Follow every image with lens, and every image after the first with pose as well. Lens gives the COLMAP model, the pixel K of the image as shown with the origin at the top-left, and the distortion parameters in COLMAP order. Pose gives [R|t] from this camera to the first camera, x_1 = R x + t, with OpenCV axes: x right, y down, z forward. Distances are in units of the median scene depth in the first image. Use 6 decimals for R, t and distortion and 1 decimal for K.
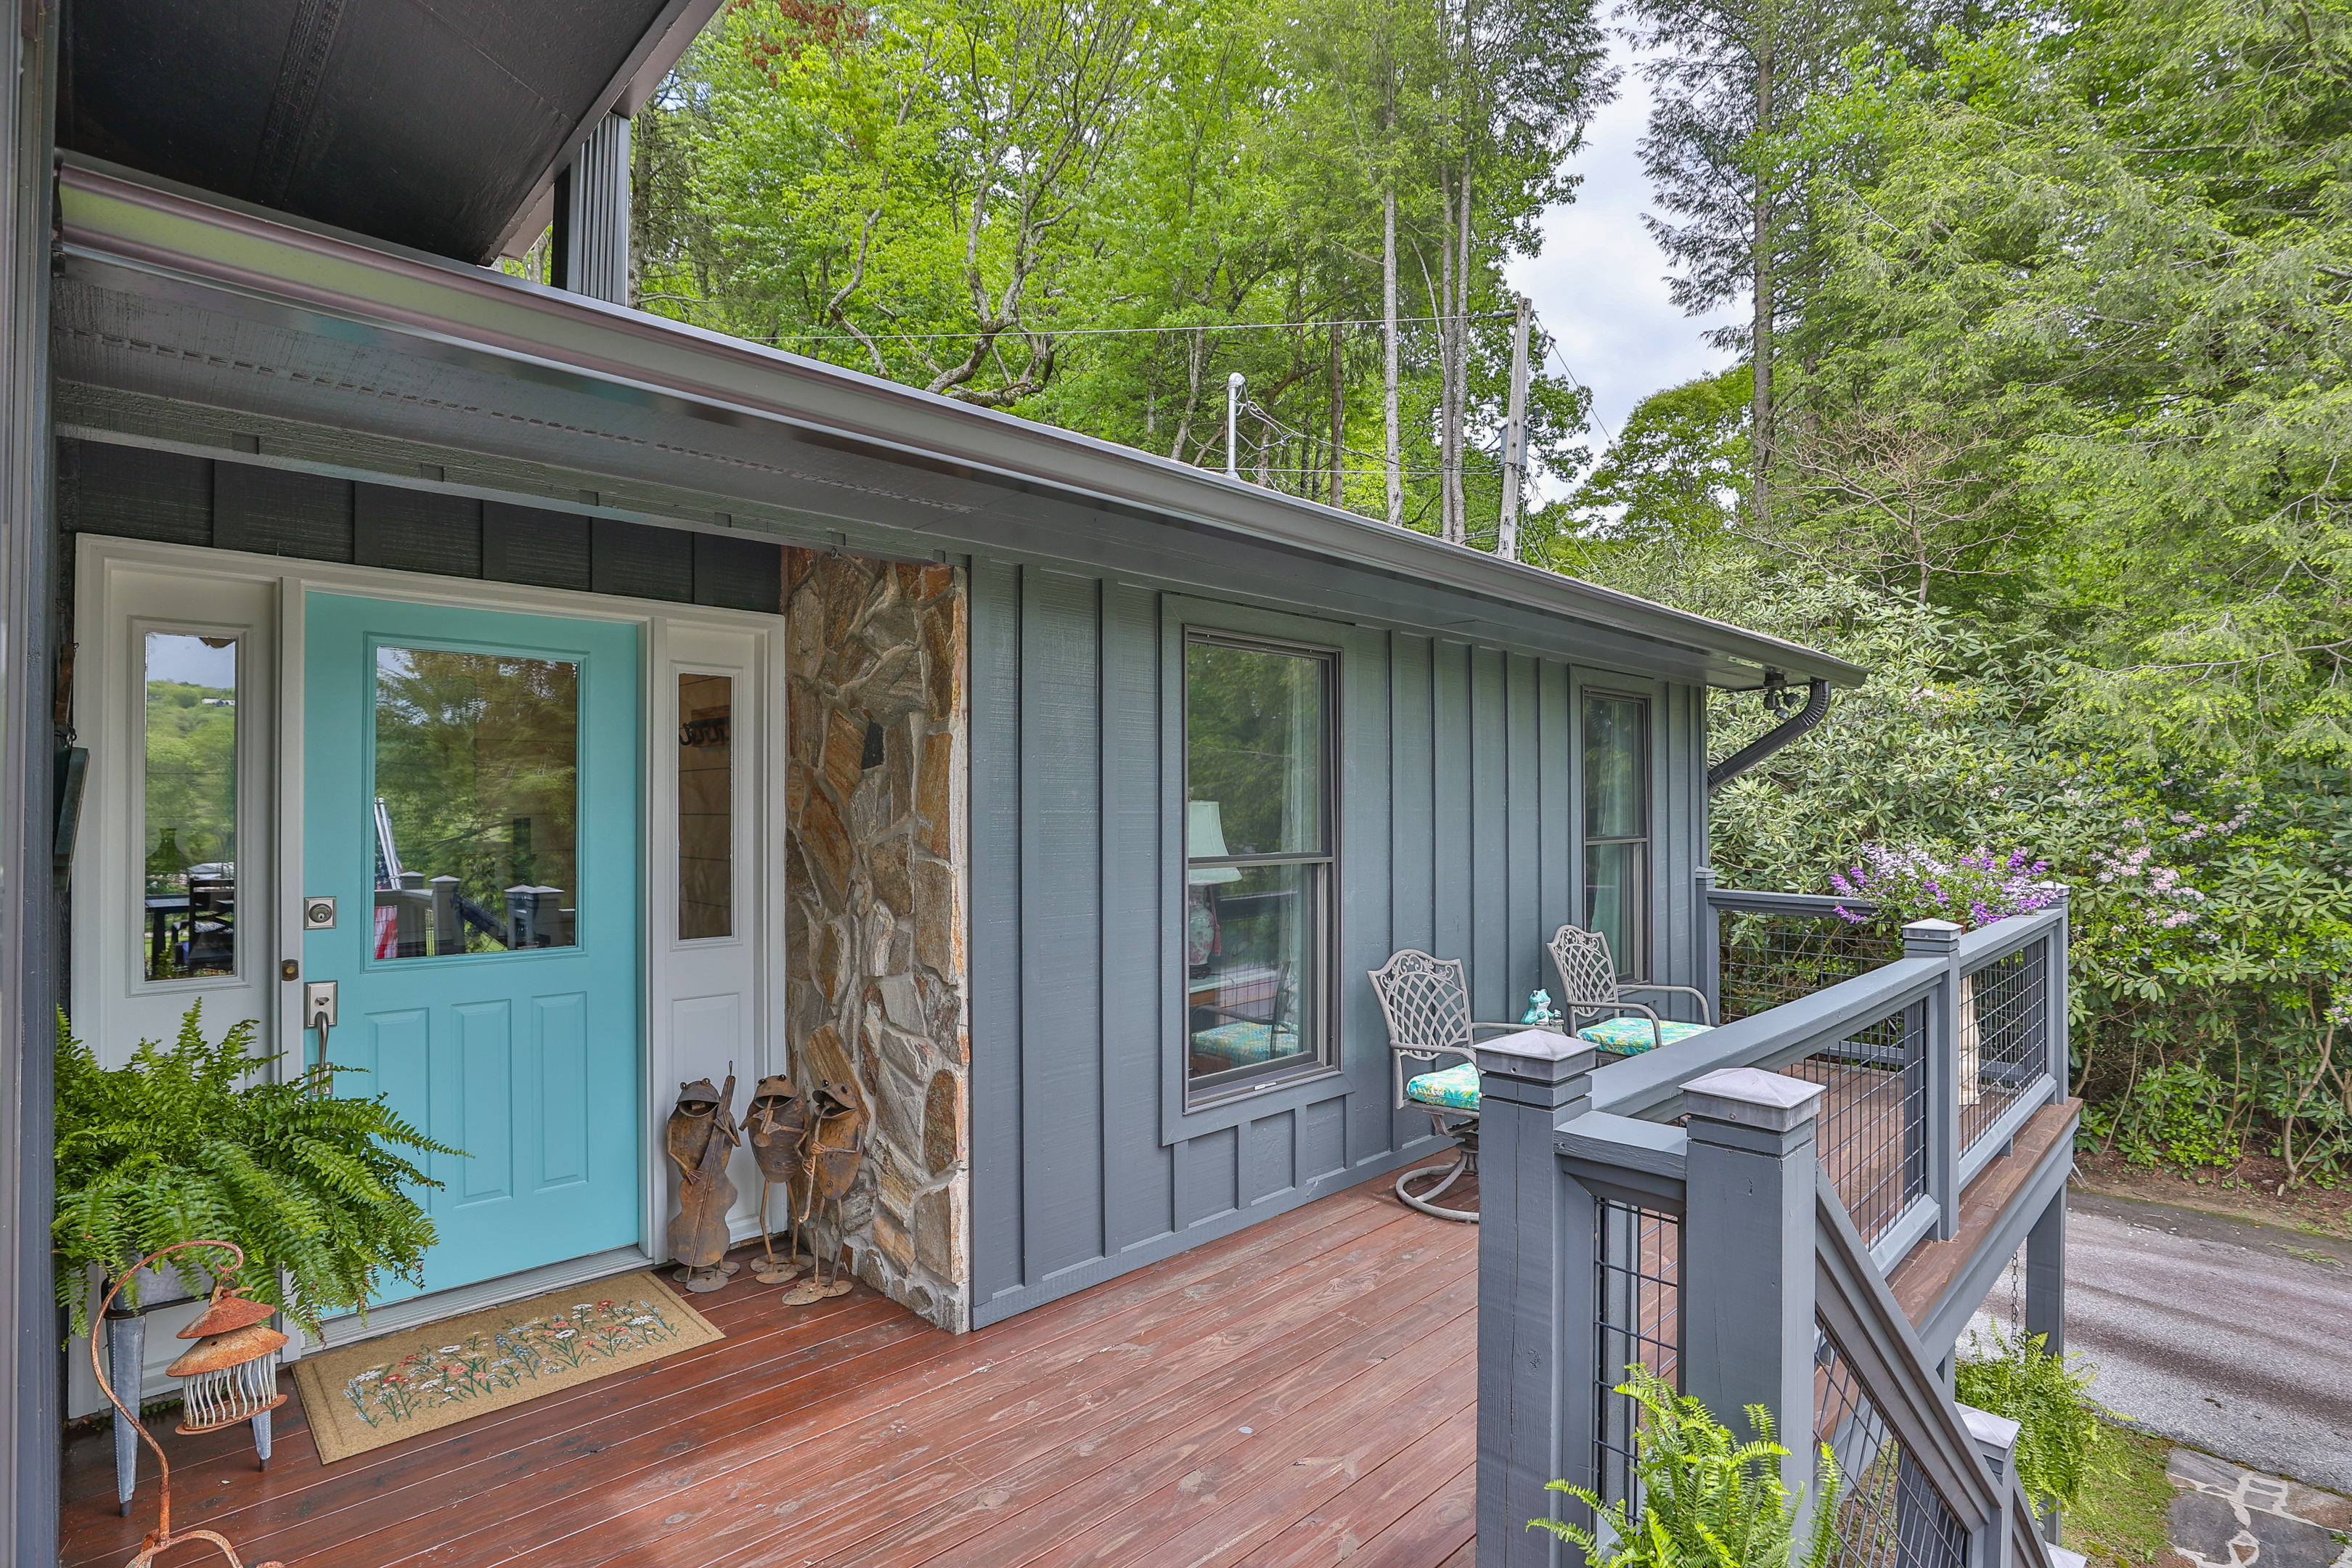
lens RADIAL K [[1134.7, 0, 1178.7], [0, 1134.7, 790.3], [0, 0, 1]] dist [-0.046757, 0.010490]
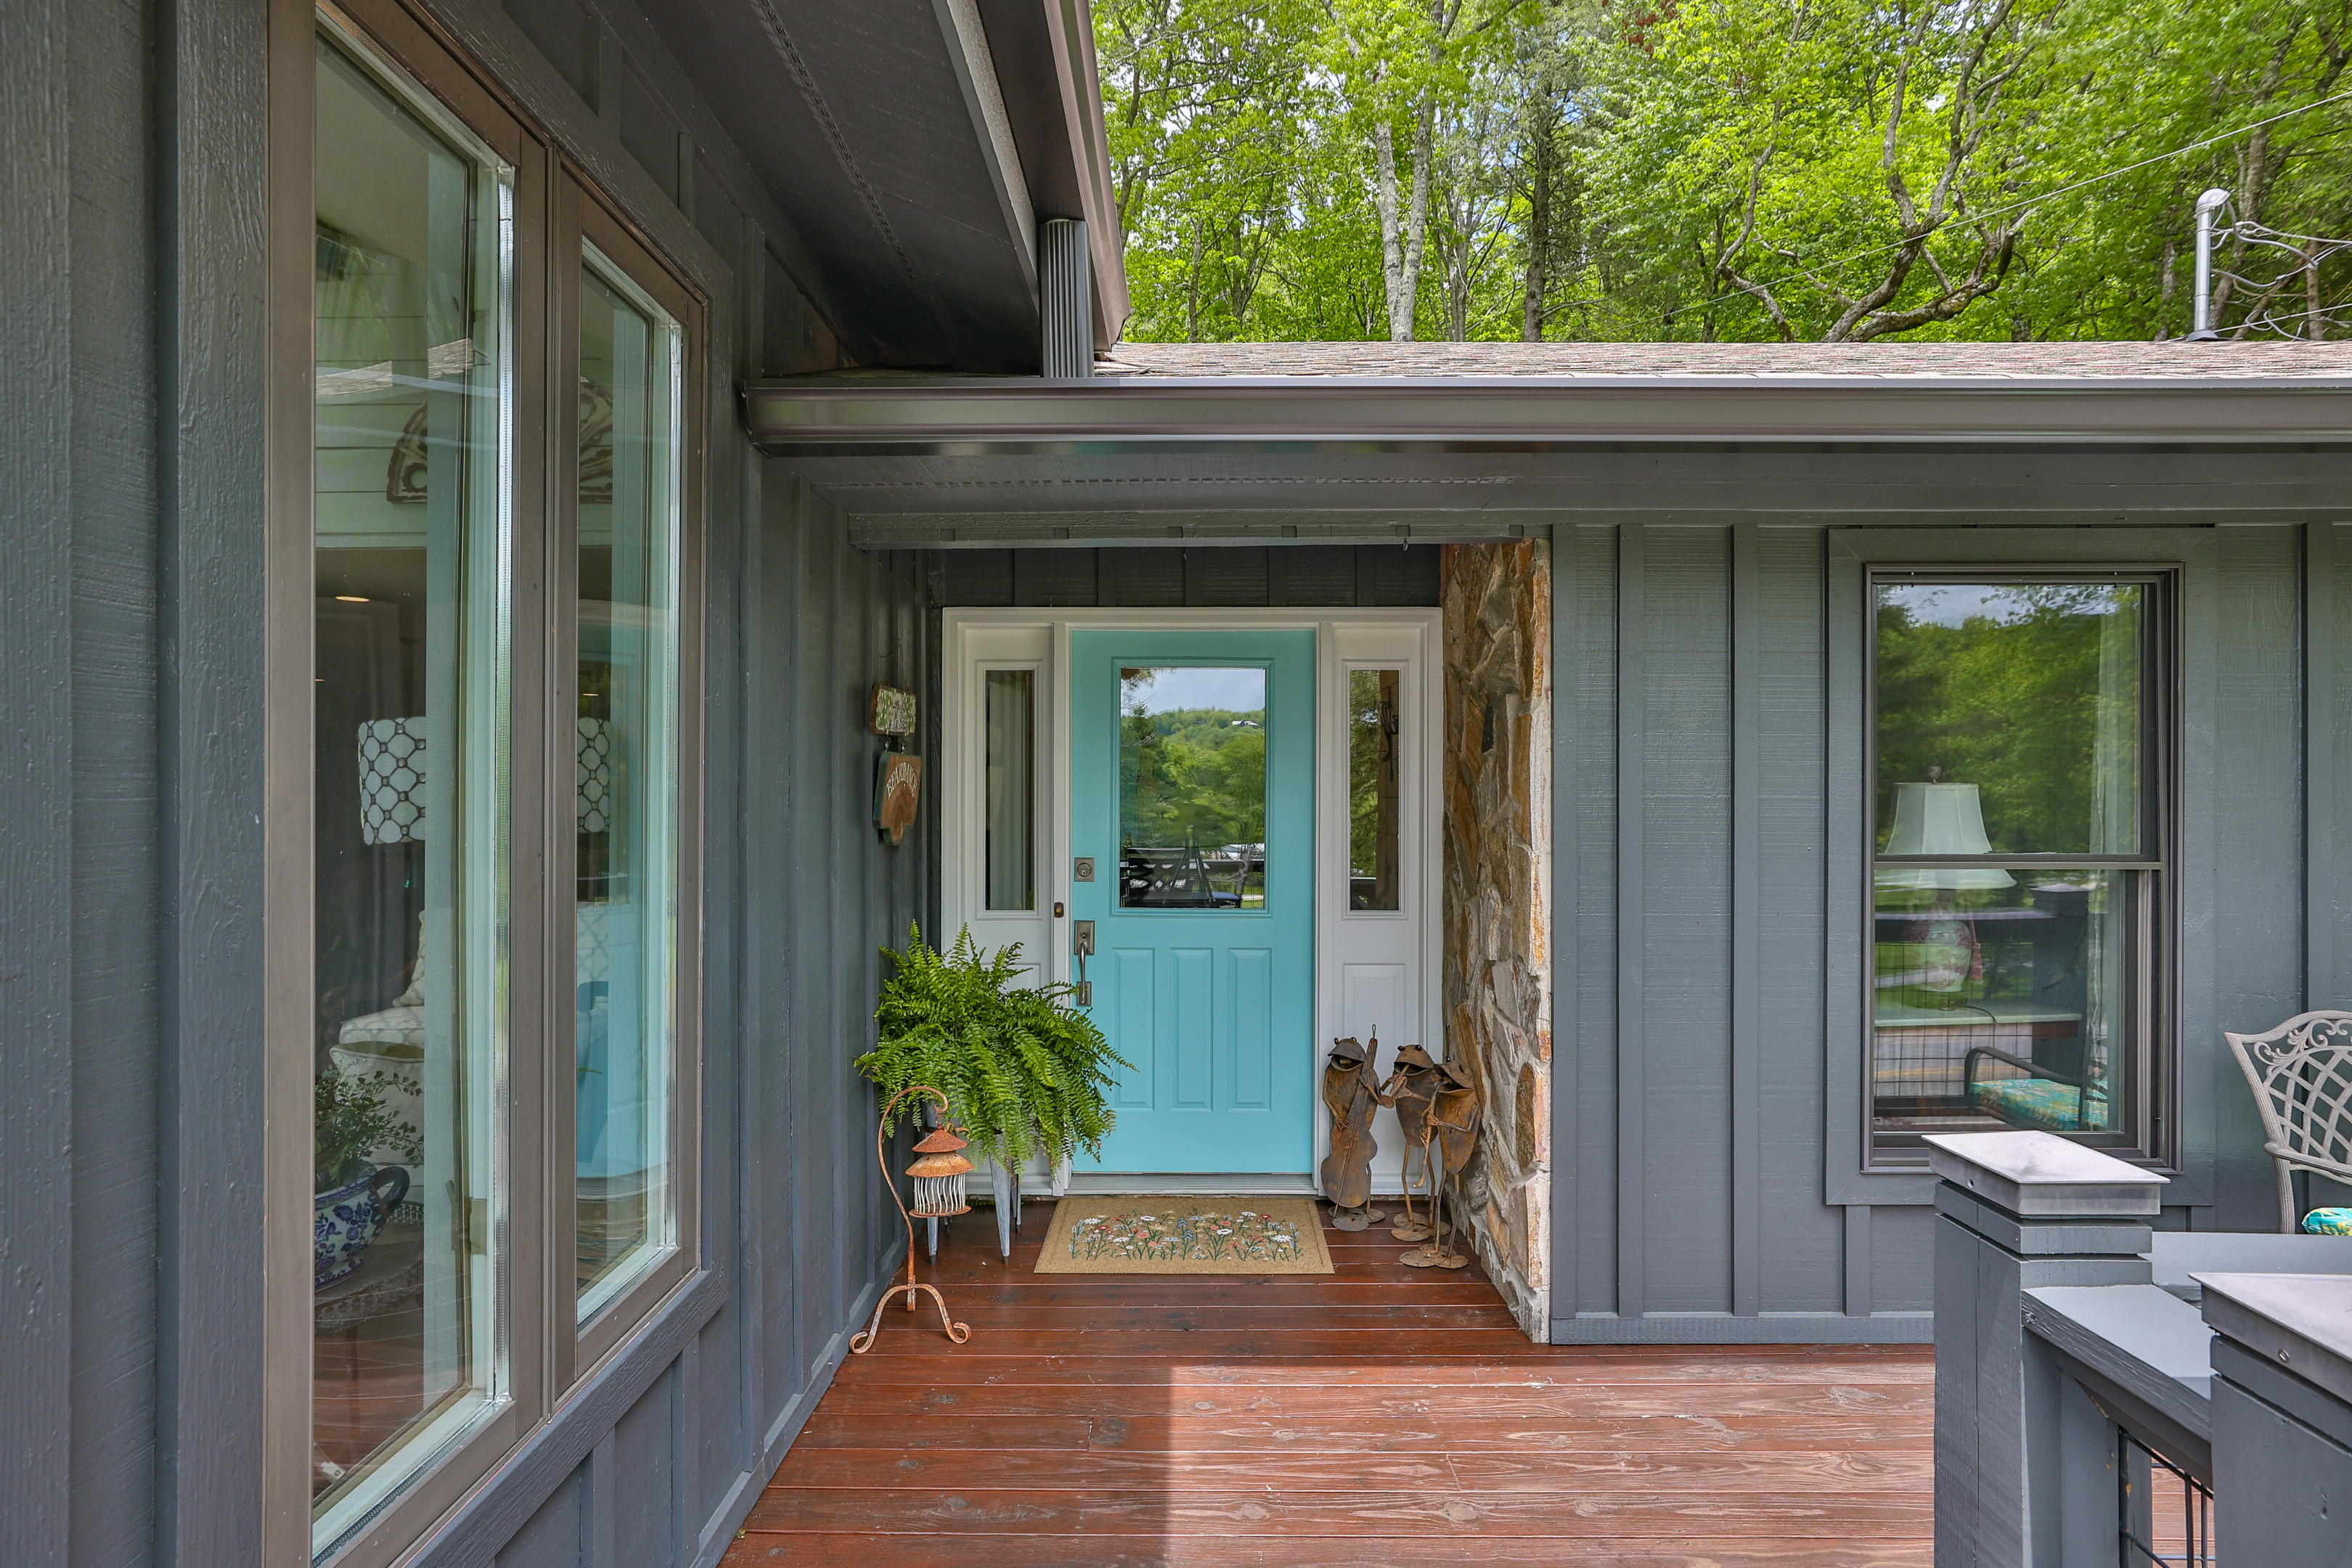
lens RADIAL K [[1107.0, 0, 1176.0], [0, 1107.0, 784.0], [0, 0, 1]] dist [-0.028933, 0.014219]
pose [[0.710187, -0.003236, -0.704005, 0.225414], [0.008608, 0.999955, 0.004087, 0.002626], [0.703960, -0.008962, 0.710183, 0.114061]]
